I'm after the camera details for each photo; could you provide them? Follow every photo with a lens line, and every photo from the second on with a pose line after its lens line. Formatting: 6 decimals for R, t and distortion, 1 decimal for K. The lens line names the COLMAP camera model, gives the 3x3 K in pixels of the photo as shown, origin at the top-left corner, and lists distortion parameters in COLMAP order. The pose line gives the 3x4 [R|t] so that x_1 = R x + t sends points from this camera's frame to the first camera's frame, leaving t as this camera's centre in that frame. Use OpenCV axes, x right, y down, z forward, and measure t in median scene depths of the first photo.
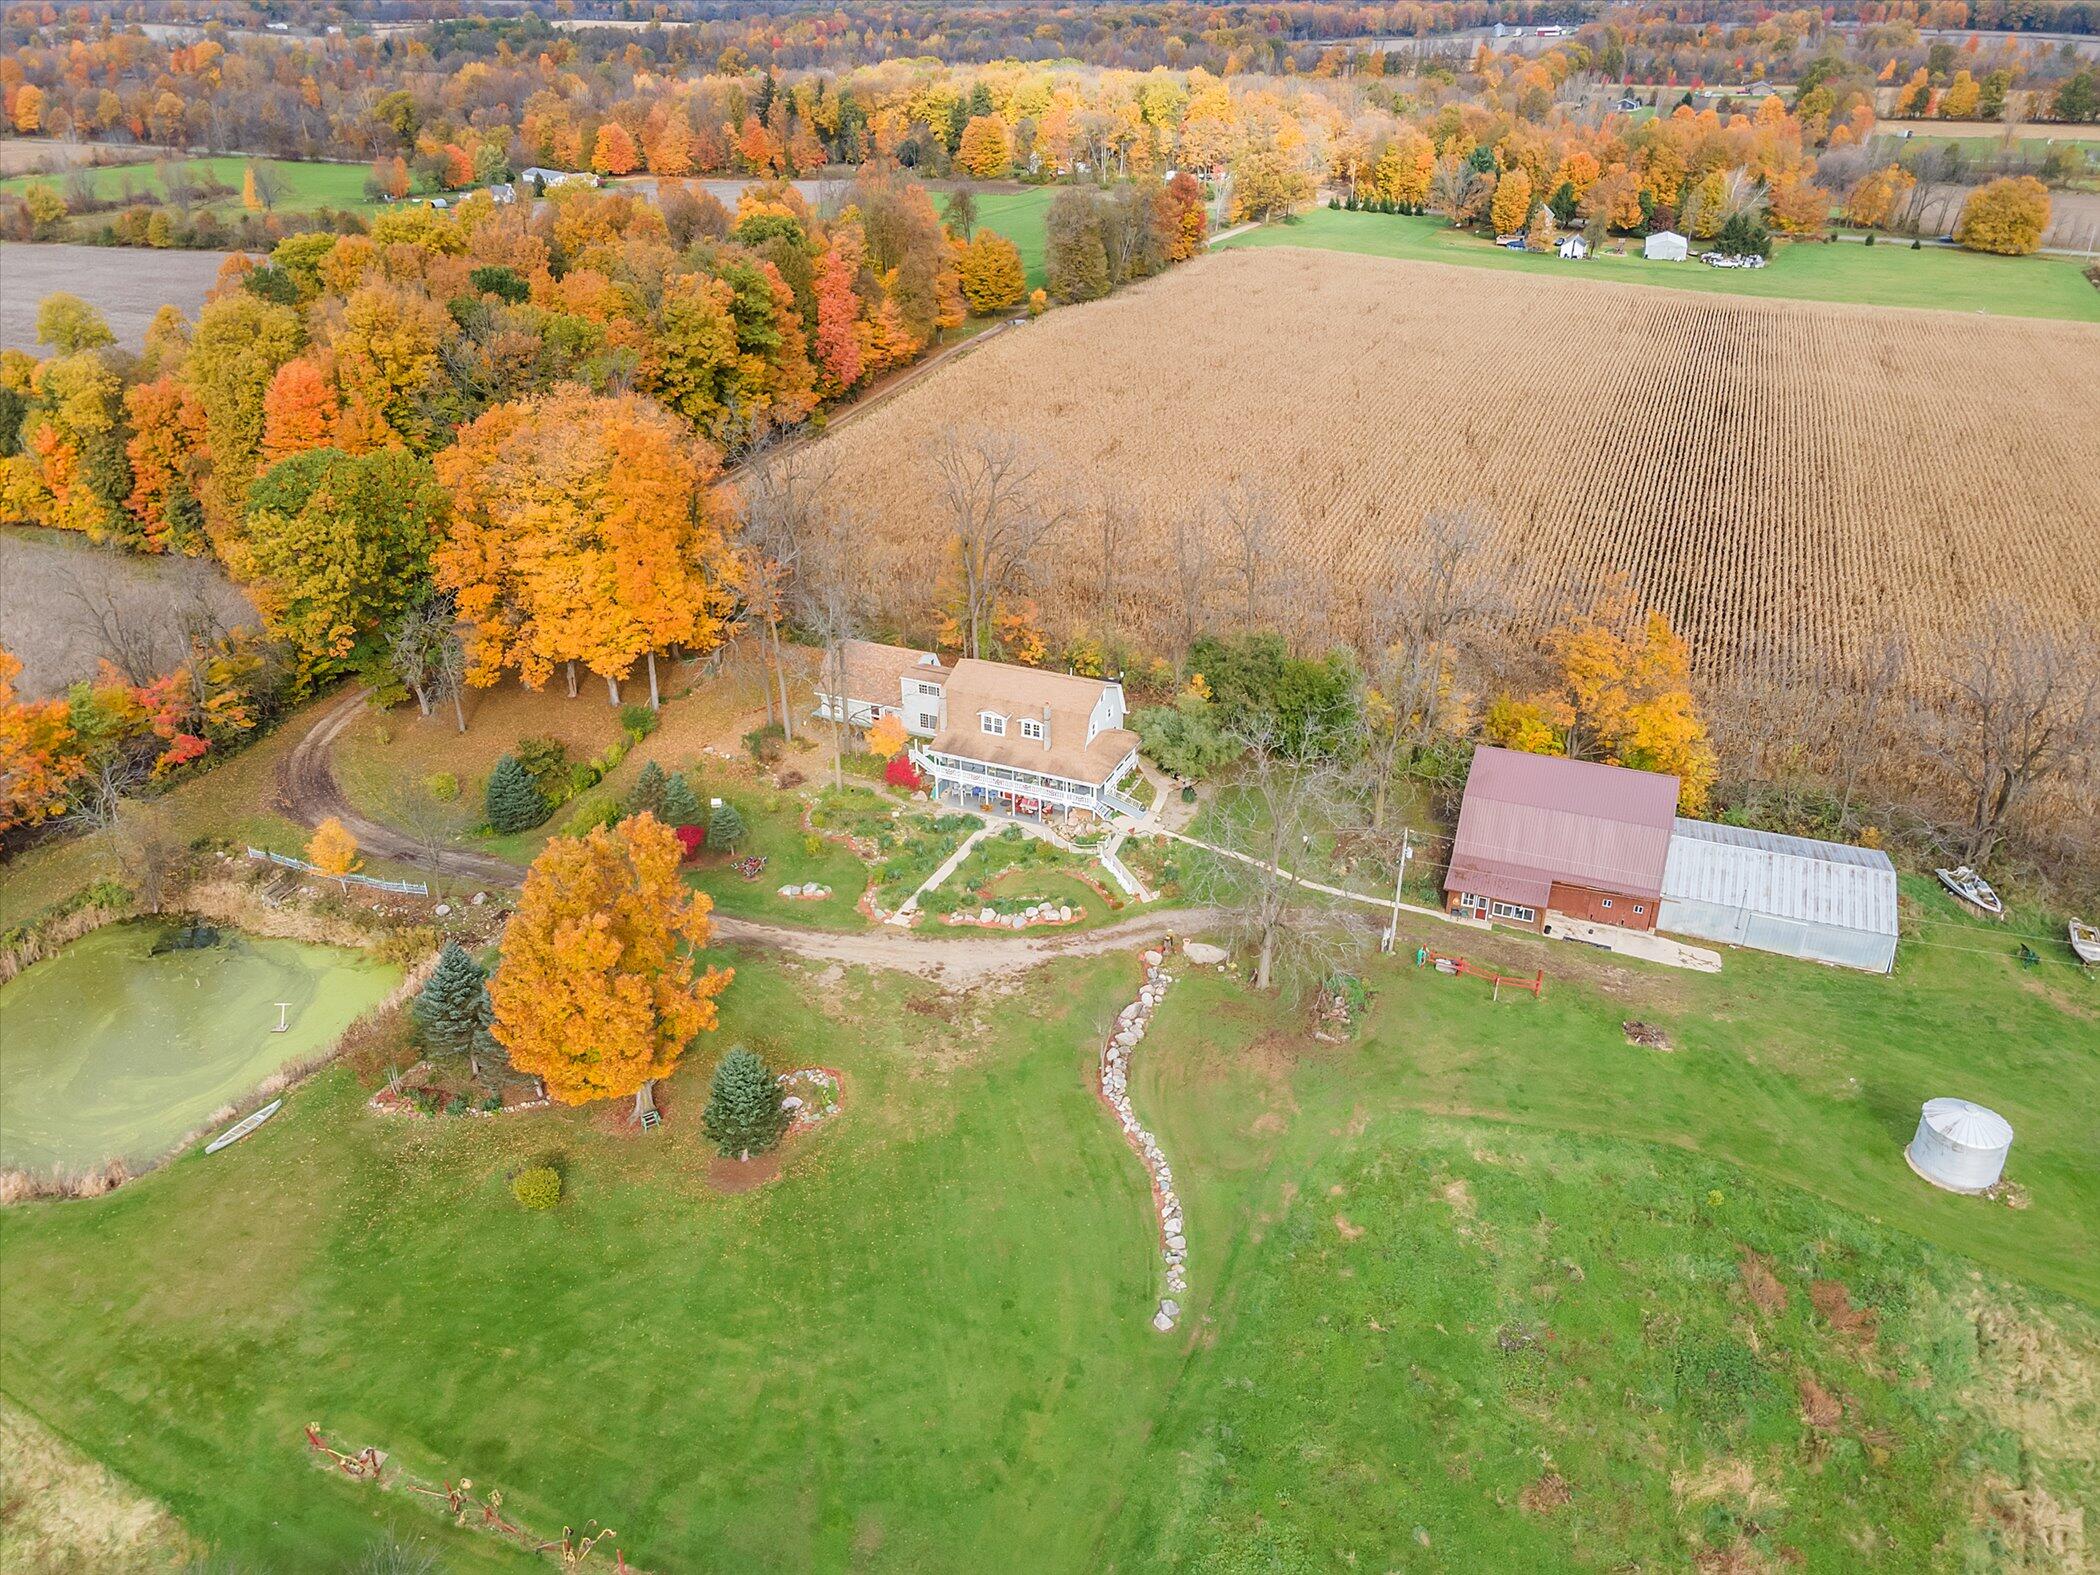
lens RADIAL K [[1544.7, 0, 1049.3], [0, 1544.7, 771.5], [0, 0, 1]] dist [0.035289, 0.011175]
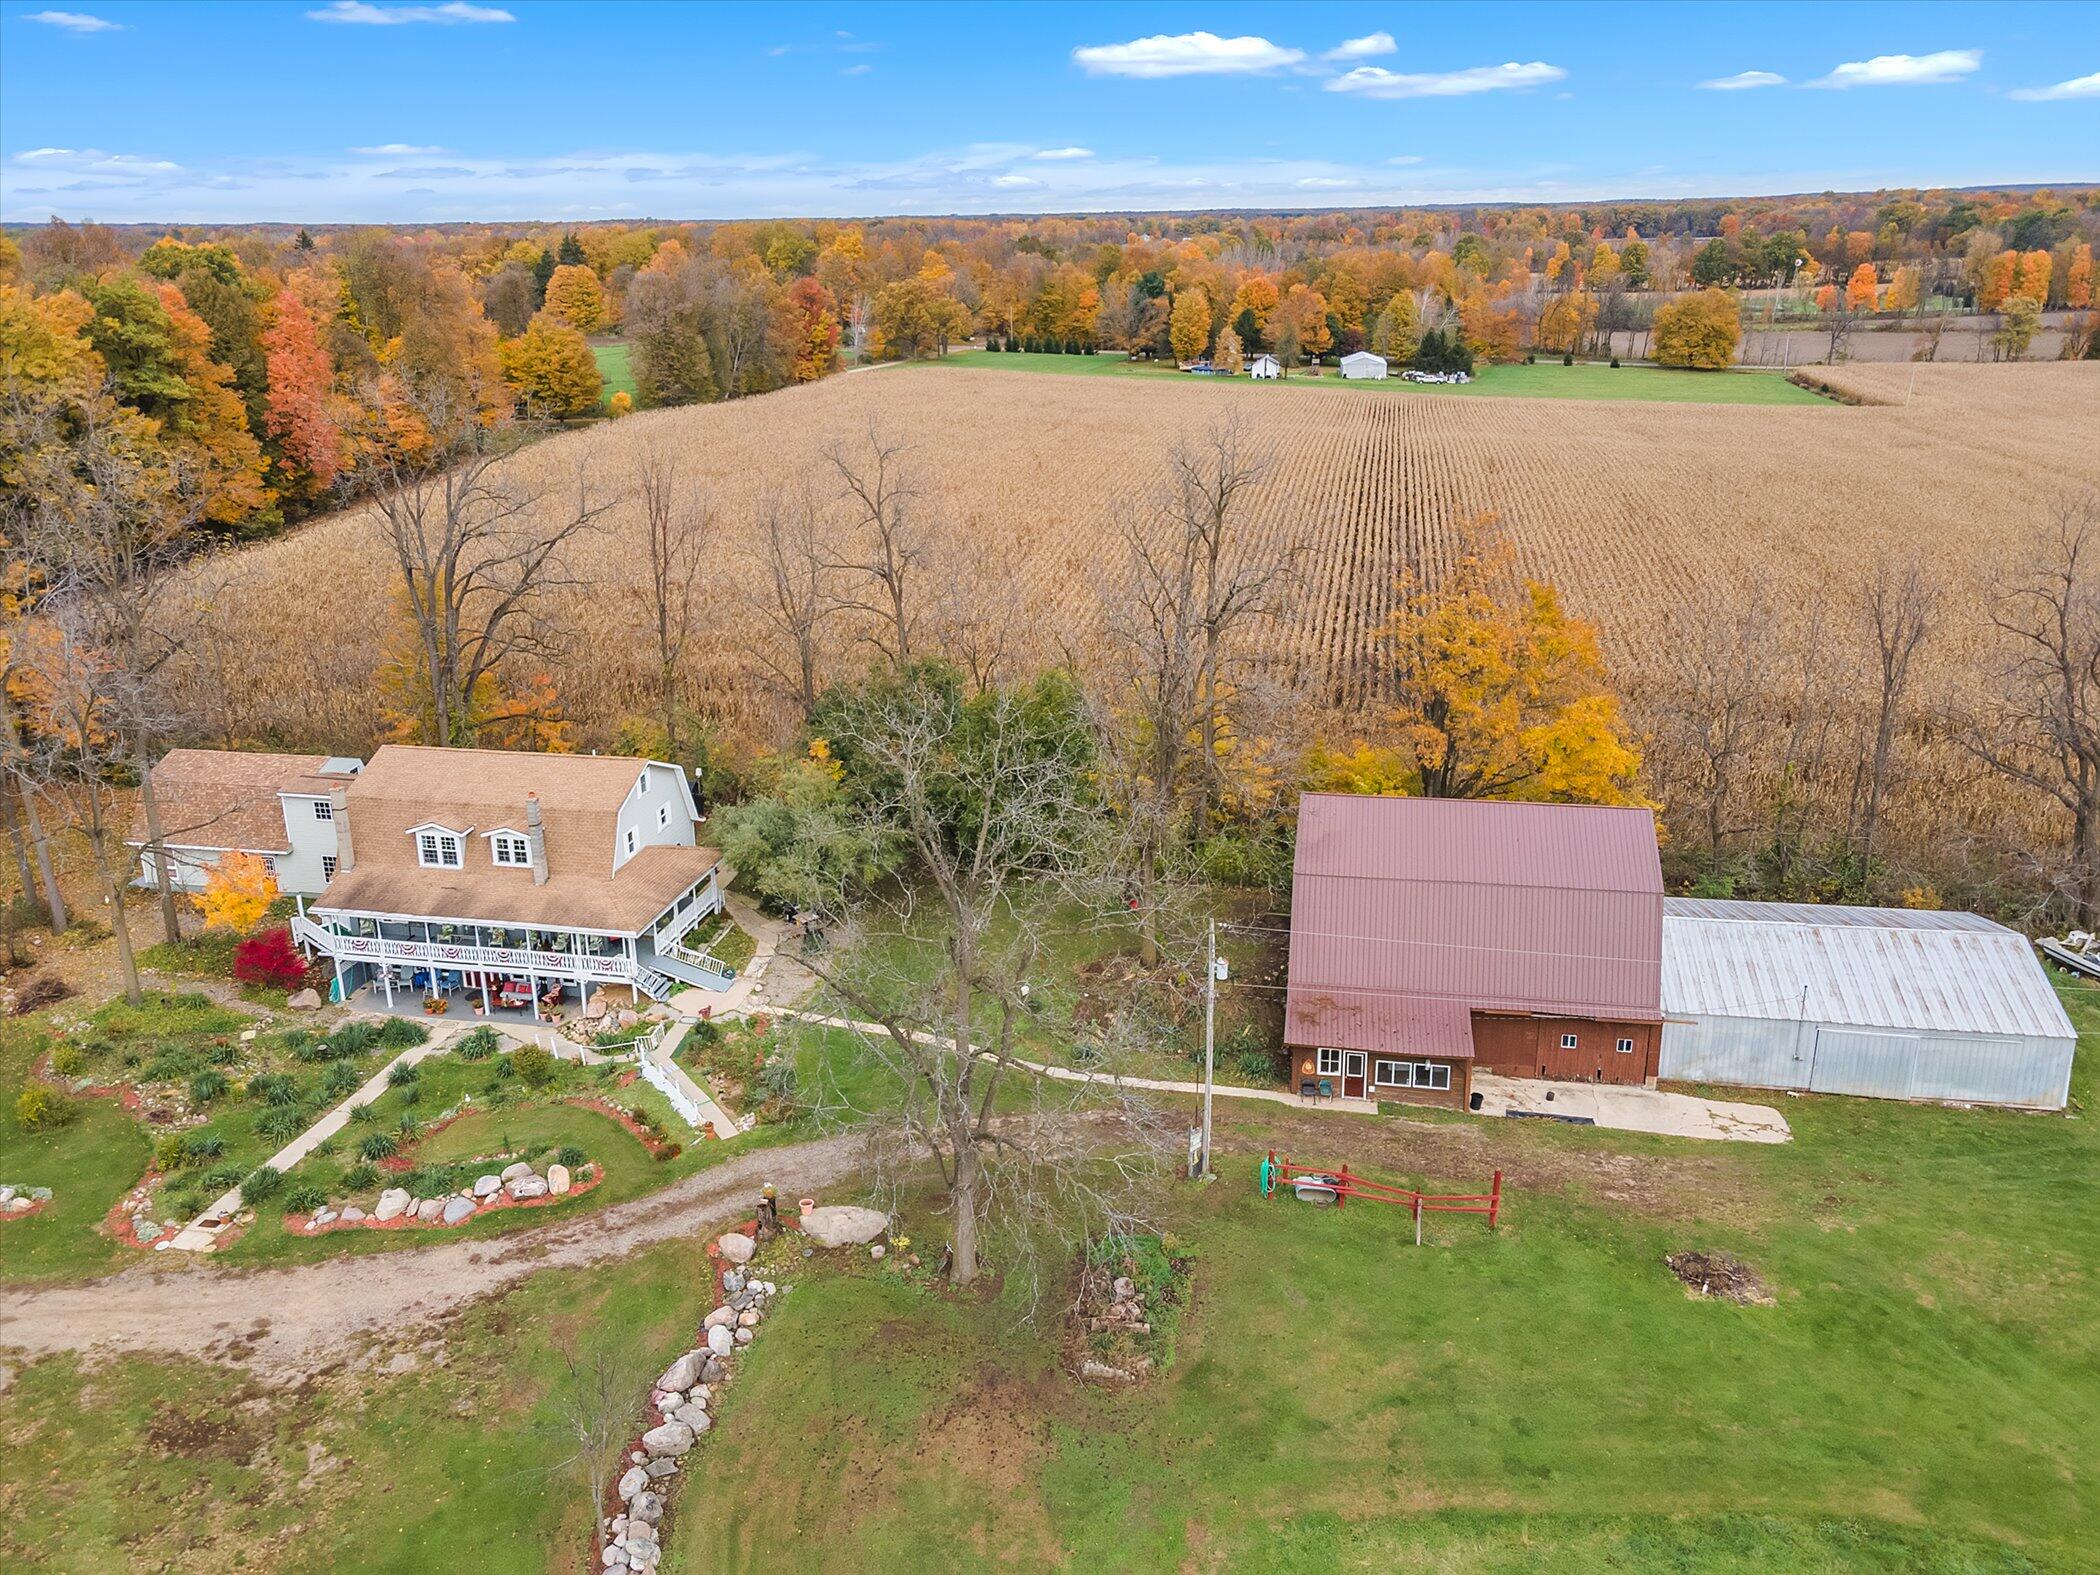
lens RADIAL K [[1700.7, 0, 1050.0], [0, 1700.7, 787.5], [0, 0, 1]] dist [0.008512, 0.073832]
pose [[0.979437, -0.077333, 0.186341, 0.070855], [0.104731, 0.984313, -0.141983, 0.061611], [-0.172438, 0.158579, 0.972172, 0.419781]]
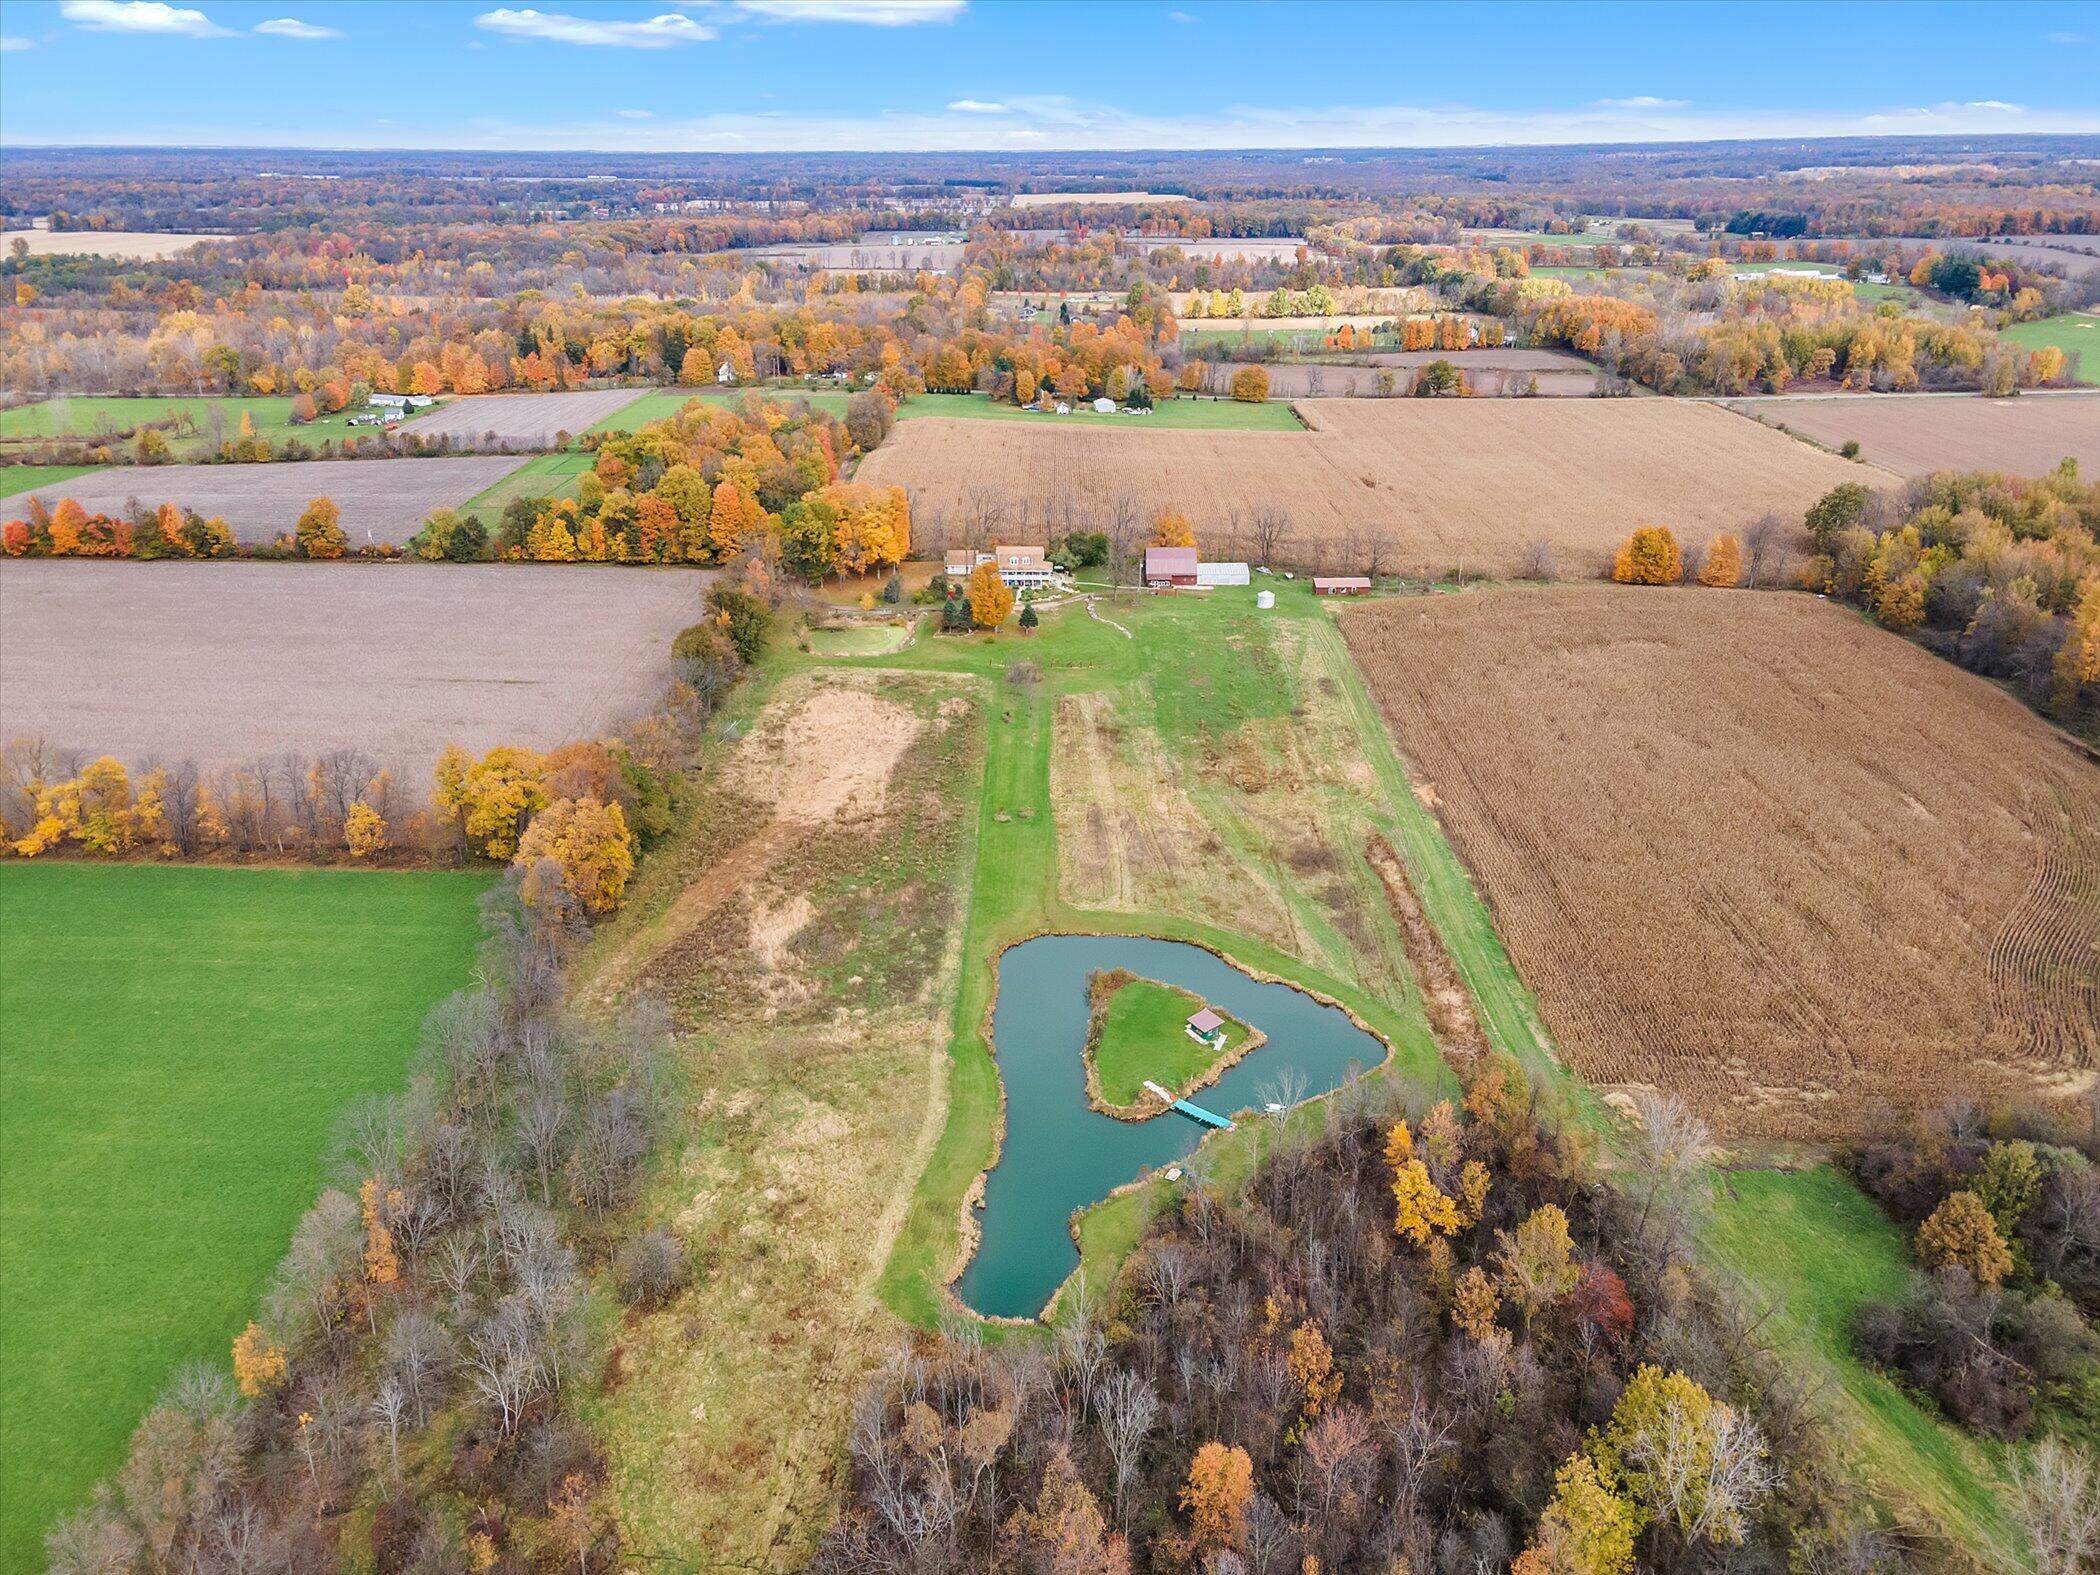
lens RADIAL K [[1544.7, 0, 1049.3], [0, 1544.7, 771.5], [0, 0, 1]] dist [0.035289, 0.011175]
pose [[0.925045, -0.144502, 0.351300, -1.396650], [0.175576, 0.982751, -0.058087, 0.723721], [-0.336847, 0.115413, 0.934459, -2.475326]]
